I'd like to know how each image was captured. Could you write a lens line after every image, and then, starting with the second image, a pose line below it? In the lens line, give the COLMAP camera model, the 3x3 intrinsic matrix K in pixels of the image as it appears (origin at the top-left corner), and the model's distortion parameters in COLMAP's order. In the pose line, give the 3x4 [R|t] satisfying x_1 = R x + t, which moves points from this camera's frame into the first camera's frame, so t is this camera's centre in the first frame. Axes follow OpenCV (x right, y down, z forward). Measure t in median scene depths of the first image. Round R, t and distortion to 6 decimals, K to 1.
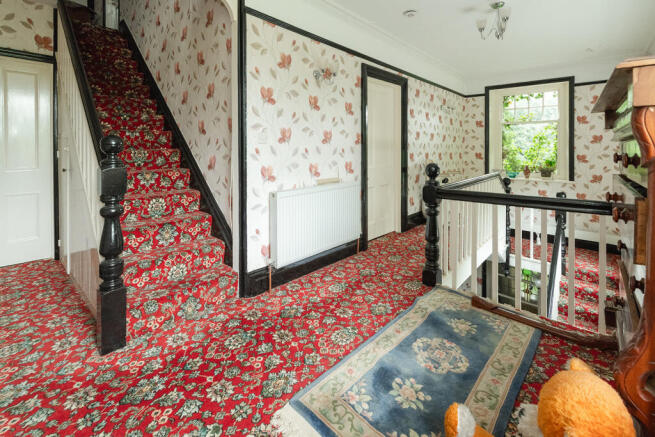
lens RADIAL K [[283.7, 0, 327.8], [0, 283.7, 188.2], [0, 0, 1]] dist [-0.000606, -0.000069]
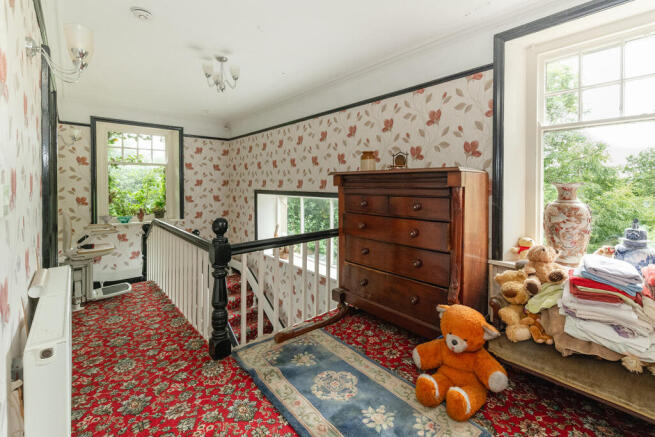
lens RADIAL K [[300.6, 0, 327.5], [0, 300.6, 218.5], [0, 0, 1]] dist [0.000699, 0.000015]
pose [[0.121663, -0.114400, 0.985957, -0.251485], [0.137454, 0.985707, 0.097410, -0.065957], [-0.983008, 0.123672, 0.135649, 0.277402]]
